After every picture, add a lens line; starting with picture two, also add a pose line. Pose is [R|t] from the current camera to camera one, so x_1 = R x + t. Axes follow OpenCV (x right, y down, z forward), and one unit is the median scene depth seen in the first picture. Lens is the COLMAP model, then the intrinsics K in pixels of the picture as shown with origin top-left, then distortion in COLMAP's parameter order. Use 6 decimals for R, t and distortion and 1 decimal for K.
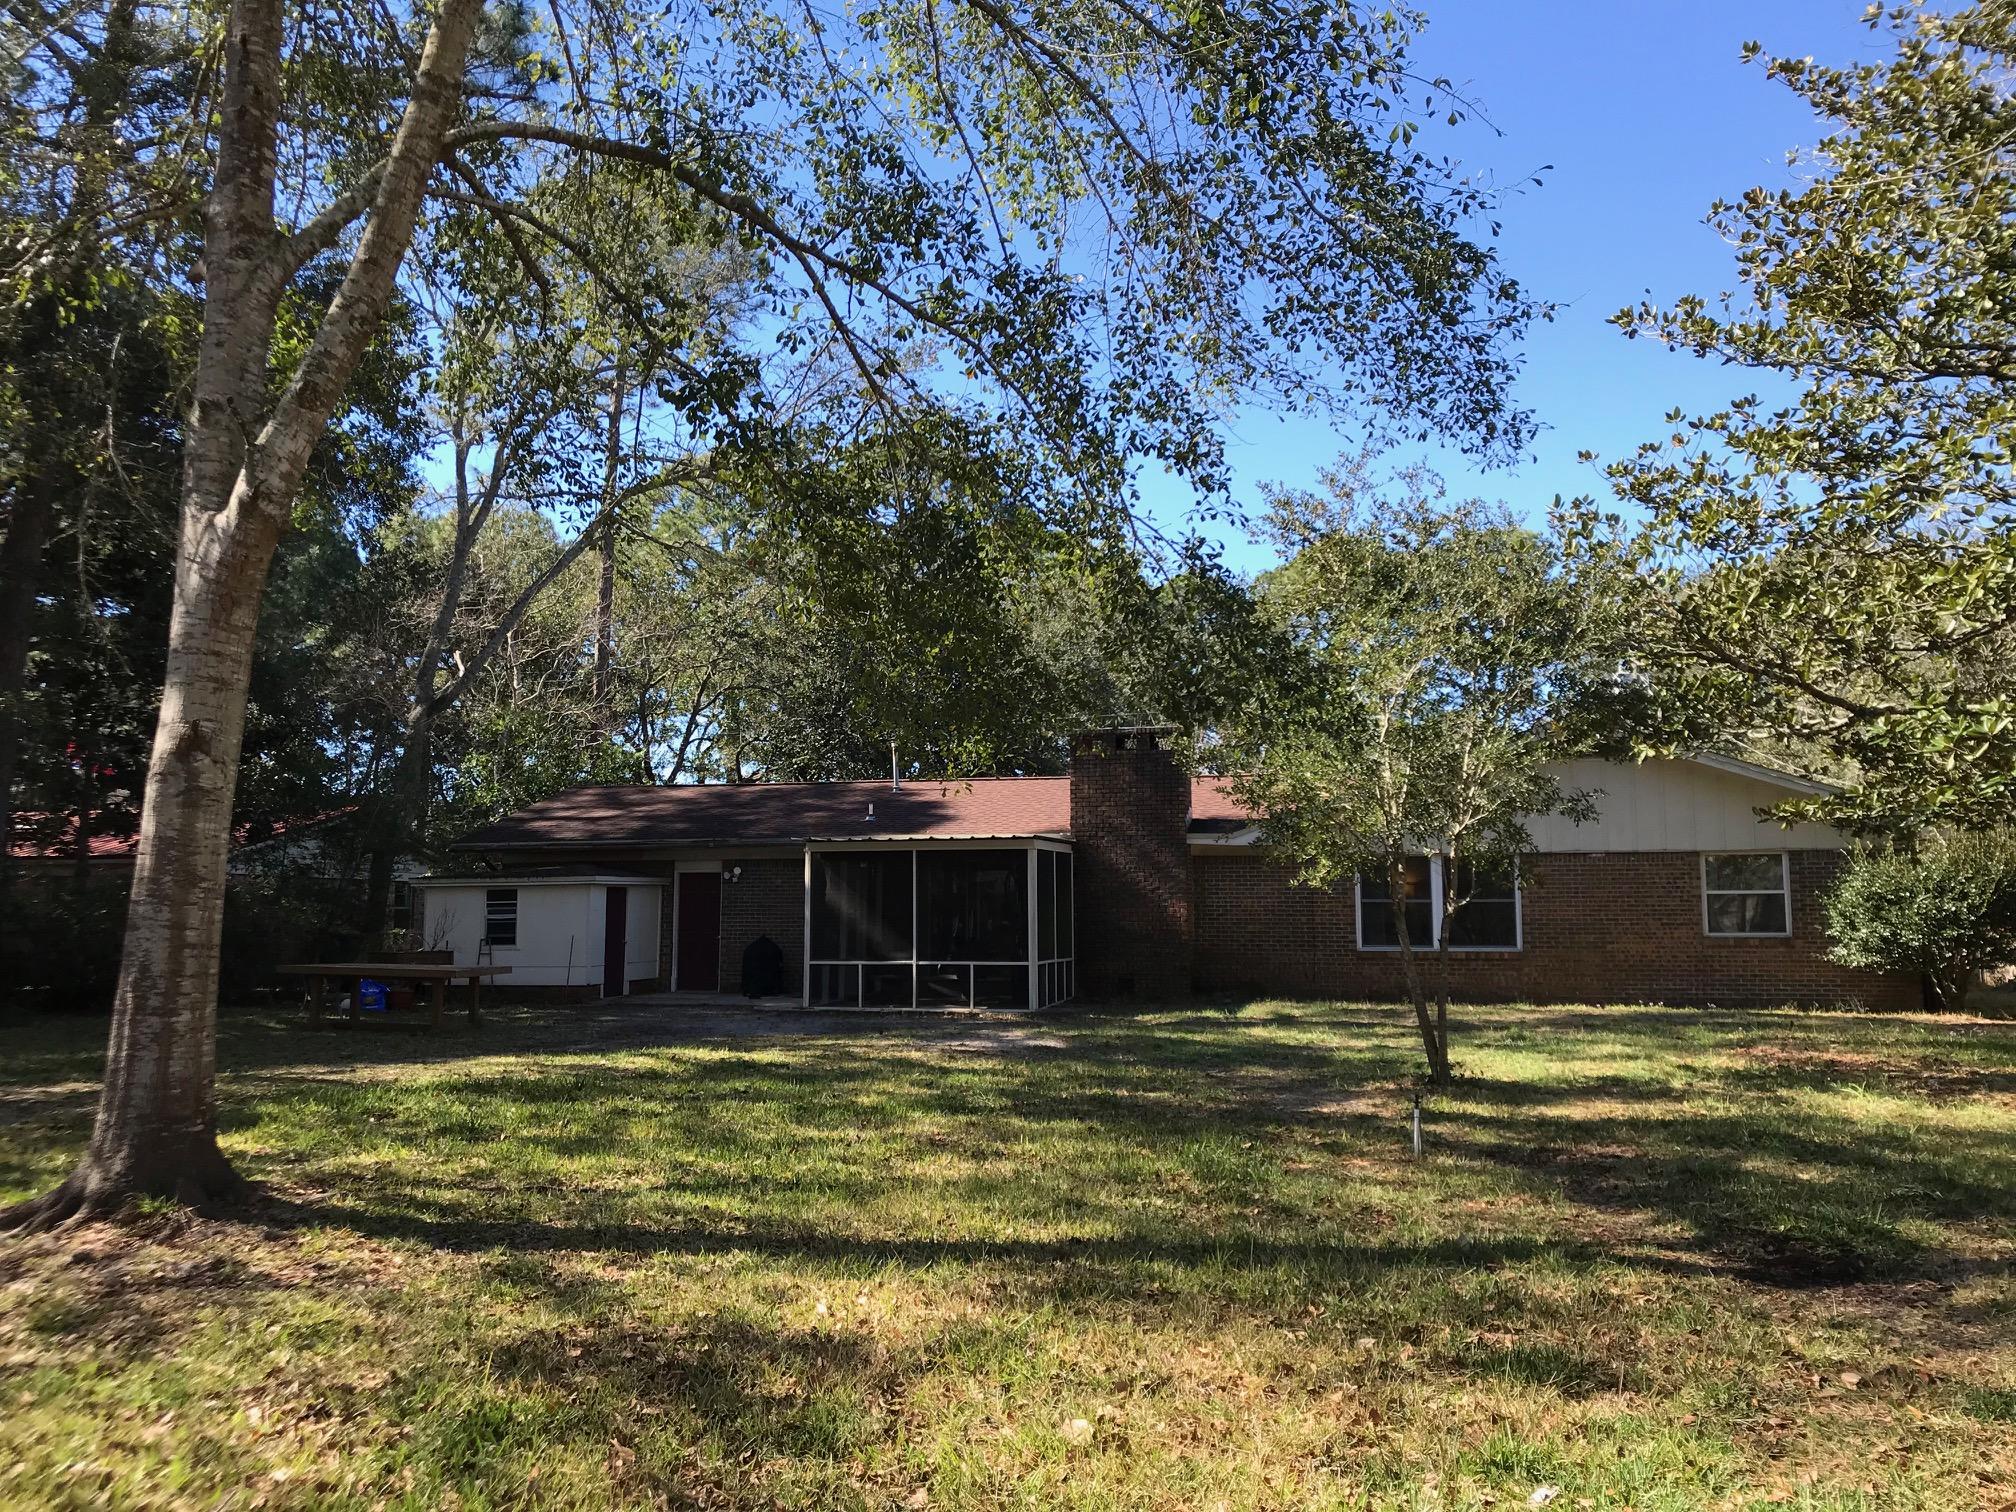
lens RADIAL K [[1683.5, 0, 1027.2], [0, 1683.5, 749.2], [0, 0, 1]] dist [0.060590, -0.056339]
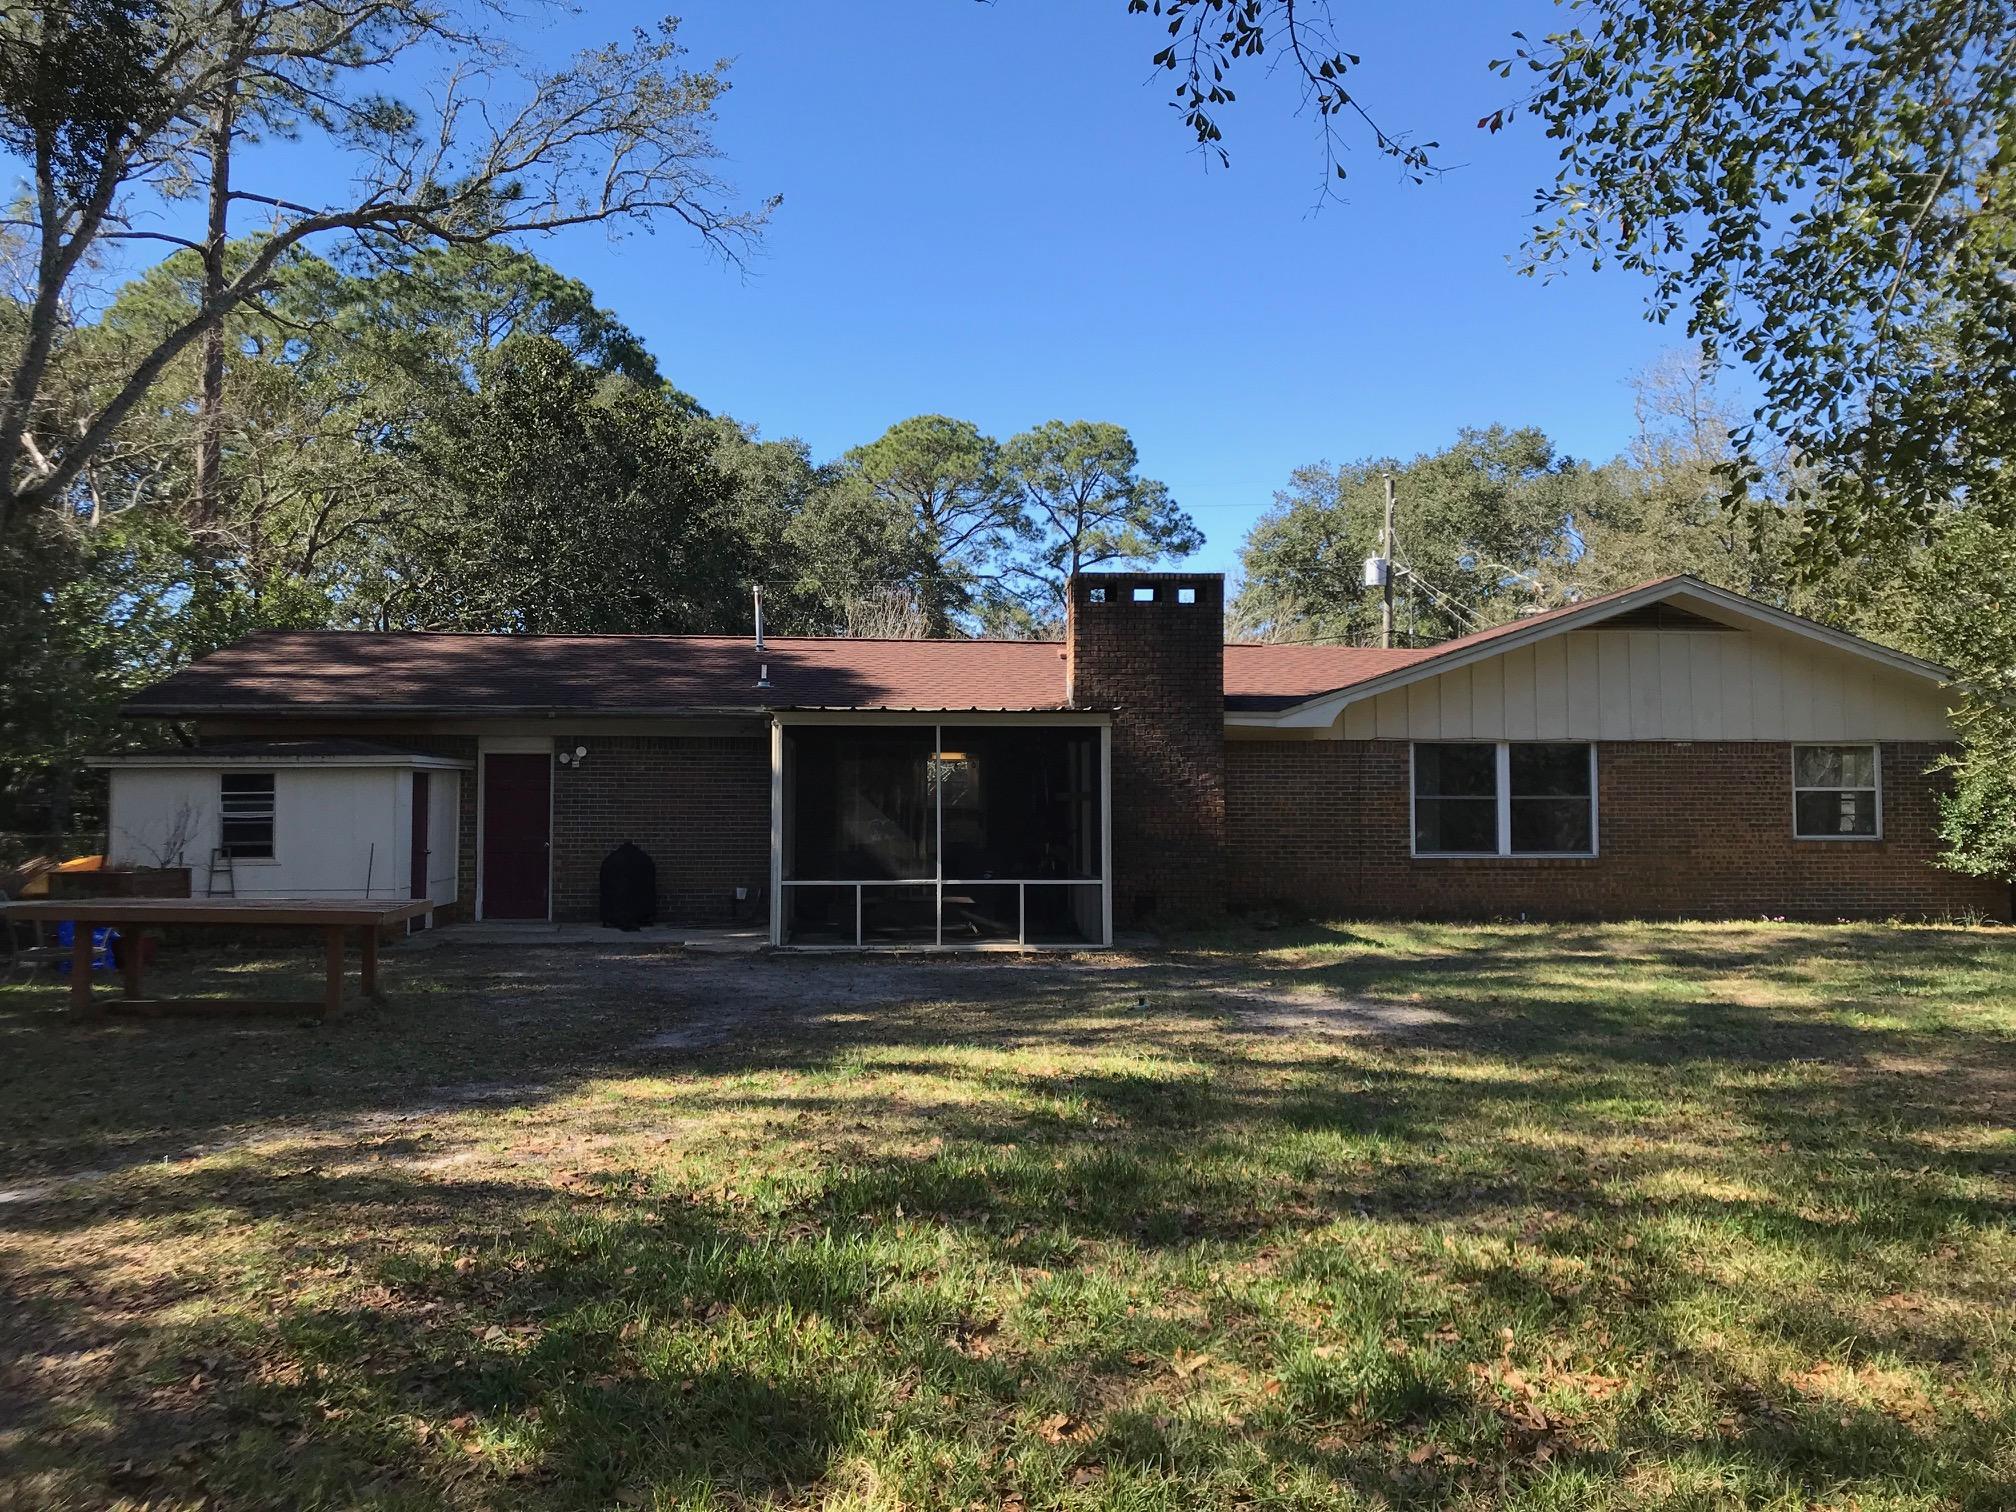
lens RADIAL K [[1683.5, 0, 1027.2], [0, 1683.5, 749.2], [0, 0, 1]] dist [0.060590, -0.056339]
pose [[0.951700, 0.013840, 0.306717, -0.225629], [-0.032461, 0.997920, 0.055693, 0.026716], [-0.305308, -0.062959, 0.950170, 0.280440]]
